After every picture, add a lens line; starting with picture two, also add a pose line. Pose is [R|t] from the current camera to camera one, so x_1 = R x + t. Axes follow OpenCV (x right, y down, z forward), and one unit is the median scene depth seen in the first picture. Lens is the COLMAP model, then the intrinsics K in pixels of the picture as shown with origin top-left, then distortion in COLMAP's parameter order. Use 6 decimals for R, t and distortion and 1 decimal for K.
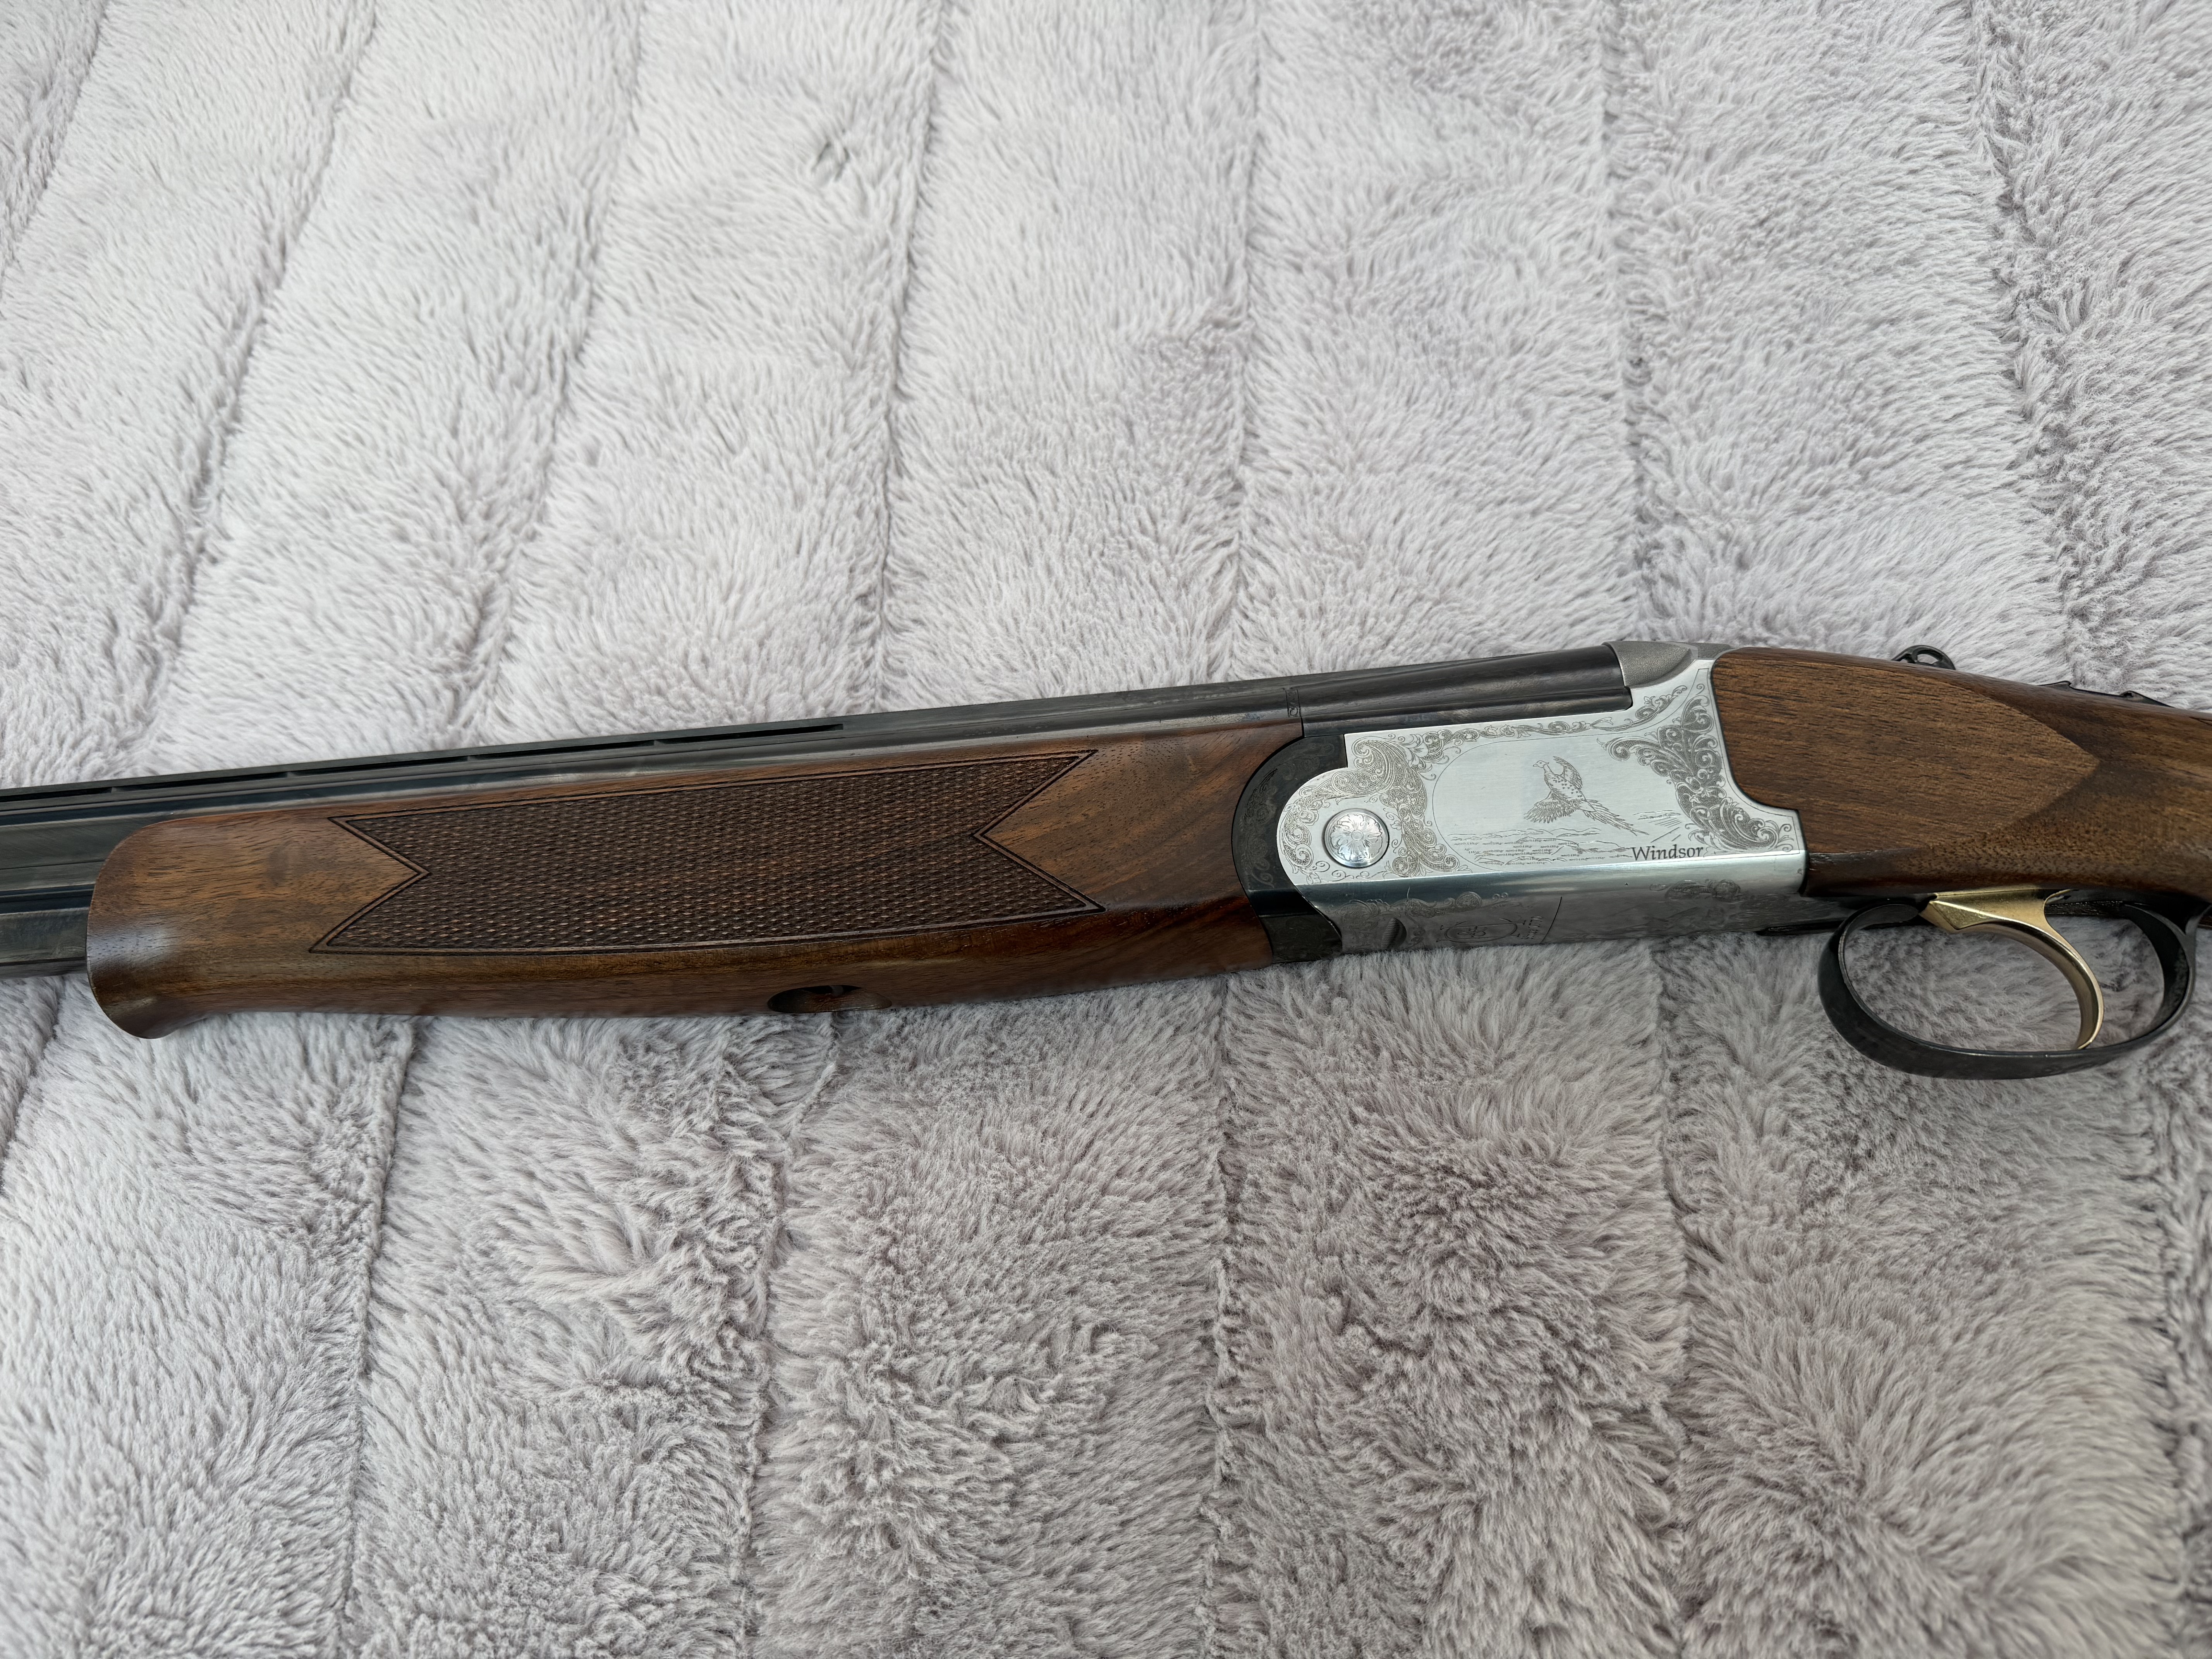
lens RADIAL K [[1604.5, 0, 1082.4], [0, 1604.5, 835.1], [0, 0, 1]] dist [0.001973, -0.087609]
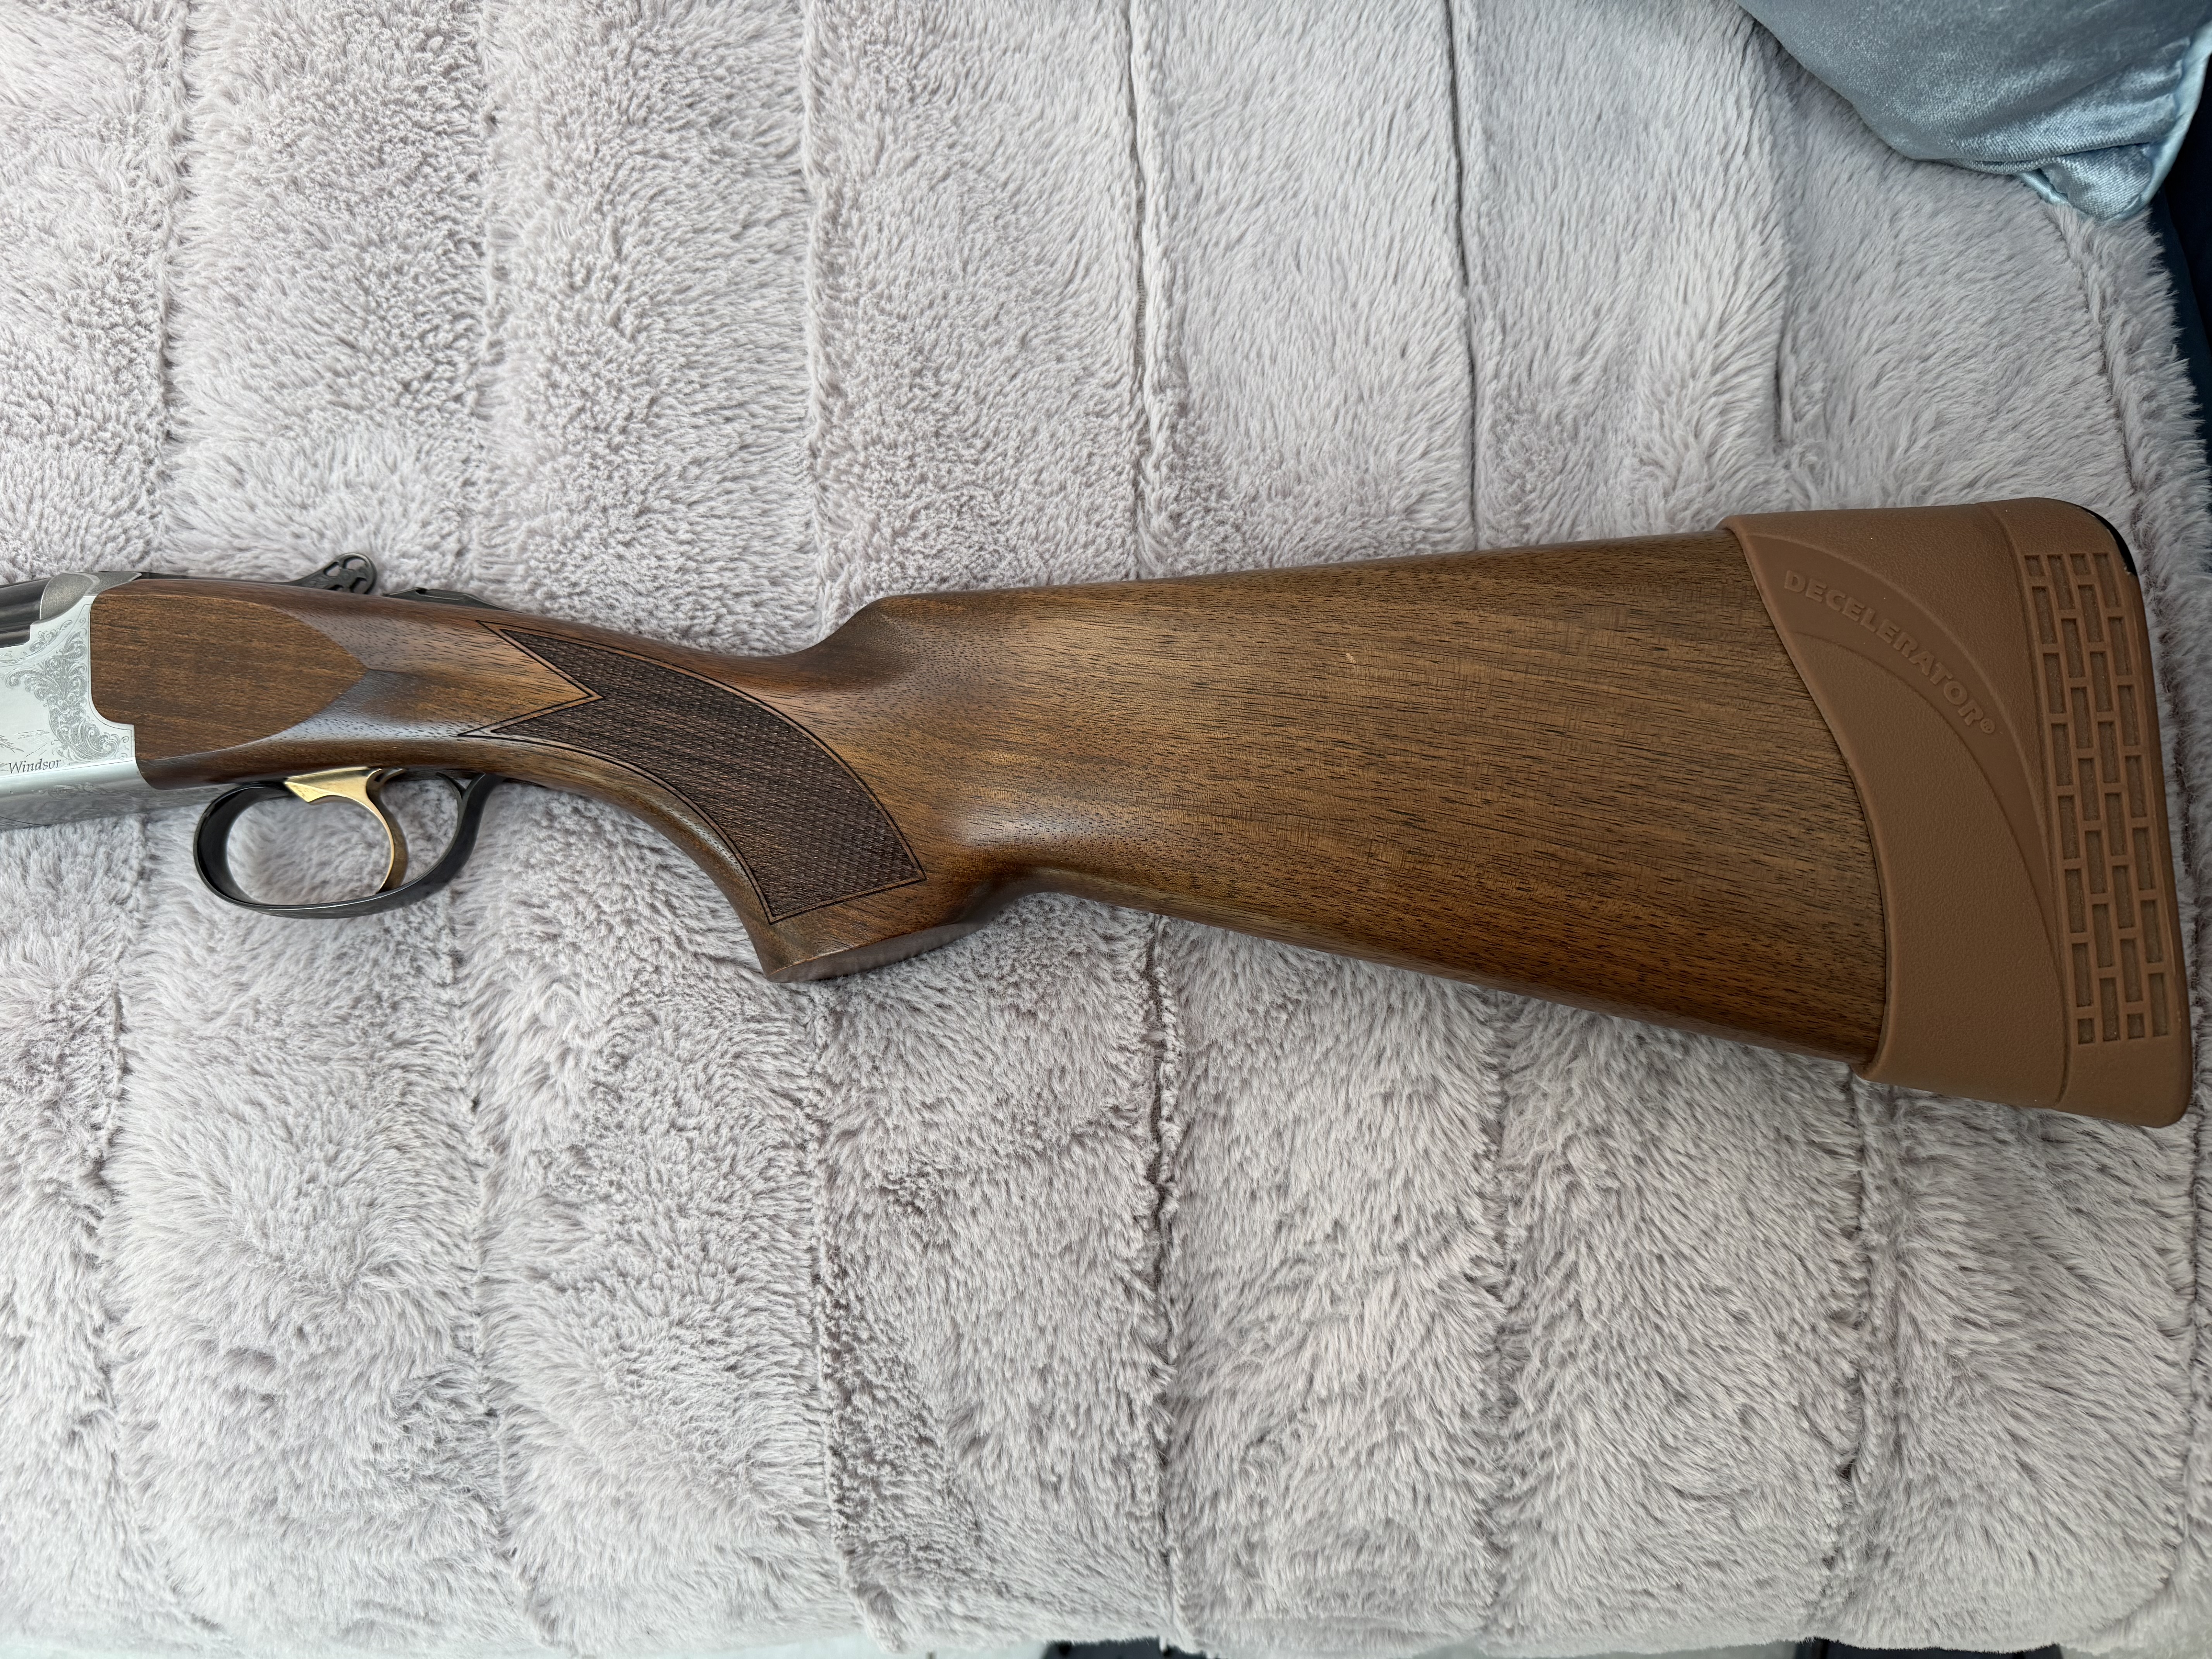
lens RADIAL K [[1541.6, 0, 1165.2], [0, 1541.6, 820.0], [0, 0, 1]] dist [0.039371, -0.055222]
pose [[0.993142, -0.082513, 0.082832, 1.032227], [0.062081, 0.972511, 0.224427, -0.149363], [-0.099073, -0.217746, 0.970964, -0.250250]]
